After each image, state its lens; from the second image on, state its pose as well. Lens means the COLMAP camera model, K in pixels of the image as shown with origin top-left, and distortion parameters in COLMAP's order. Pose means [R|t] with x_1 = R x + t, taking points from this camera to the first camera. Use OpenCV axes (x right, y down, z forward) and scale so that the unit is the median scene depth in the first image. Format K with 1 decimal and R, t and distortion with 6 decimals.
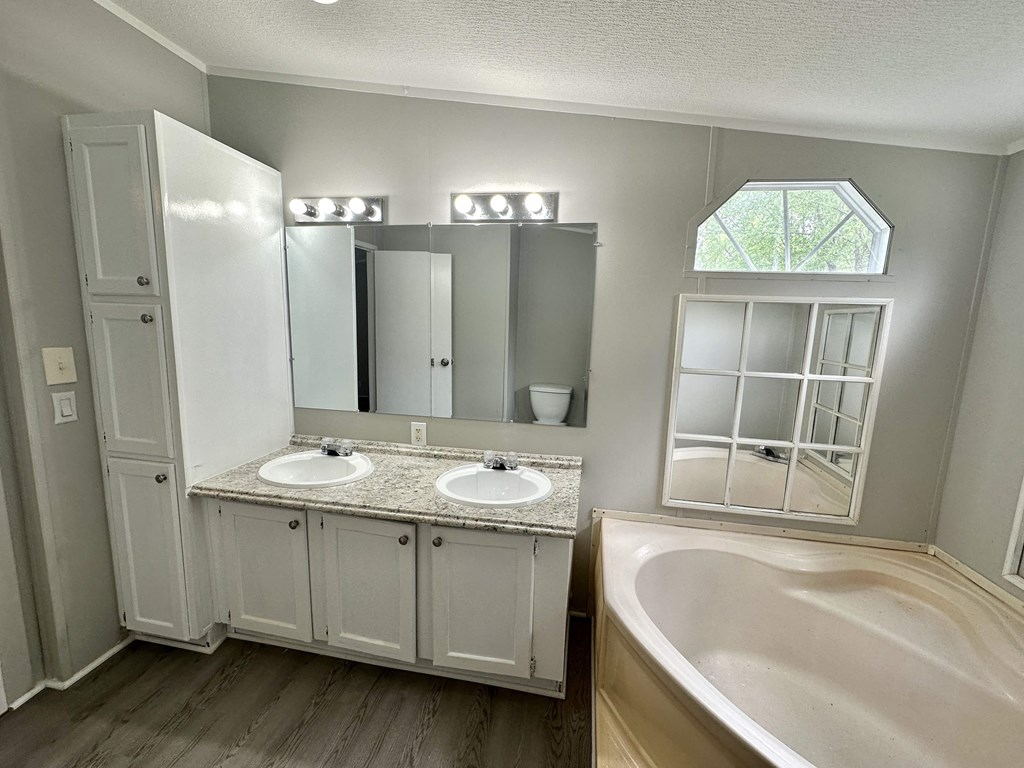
lens RADIAL K [[426.0, 0, 514.0], [0, 426.0, 381.0], [0, 0, 1]] dist [-0.002665, -0.000308]
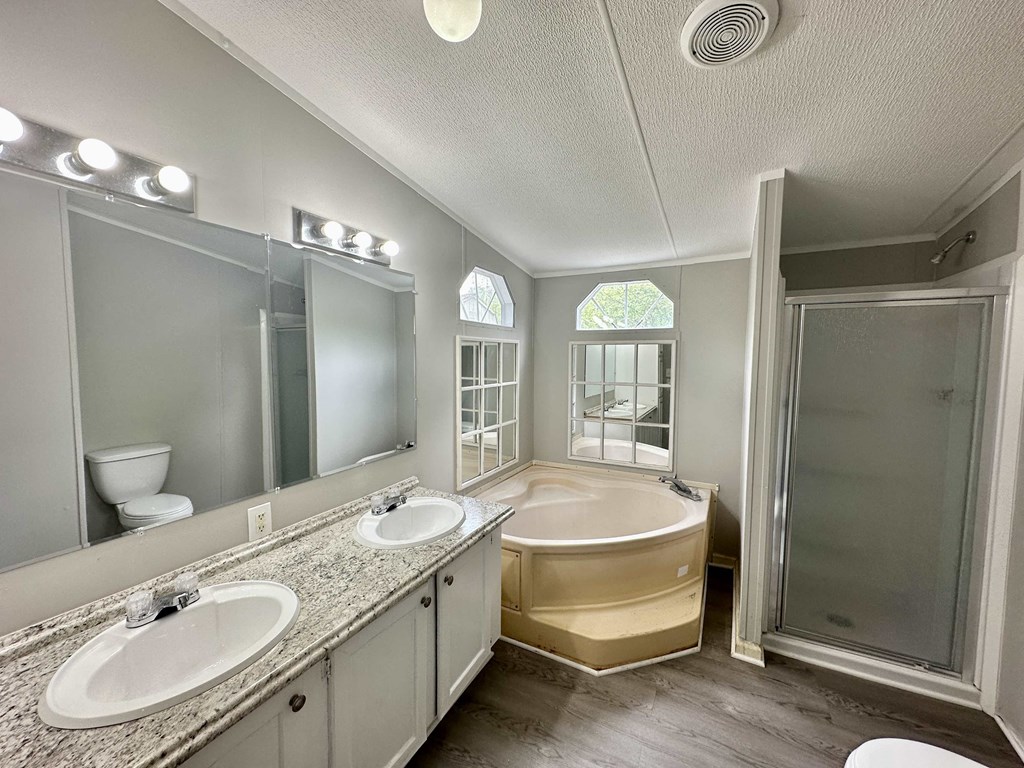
lens RADIAL K [[406.8, 0, 512.0], [0, 406.8, 384.0], [0, 0, 1]] dist [-0.001569, -0.000485]
pose [[0.306974, -0.096194, 0.946844, -0.861487], [0.145261, 0.987958, 0.053277, -0.093600], [-0.940567, 0.121185, 0.317250, 0.434155]]
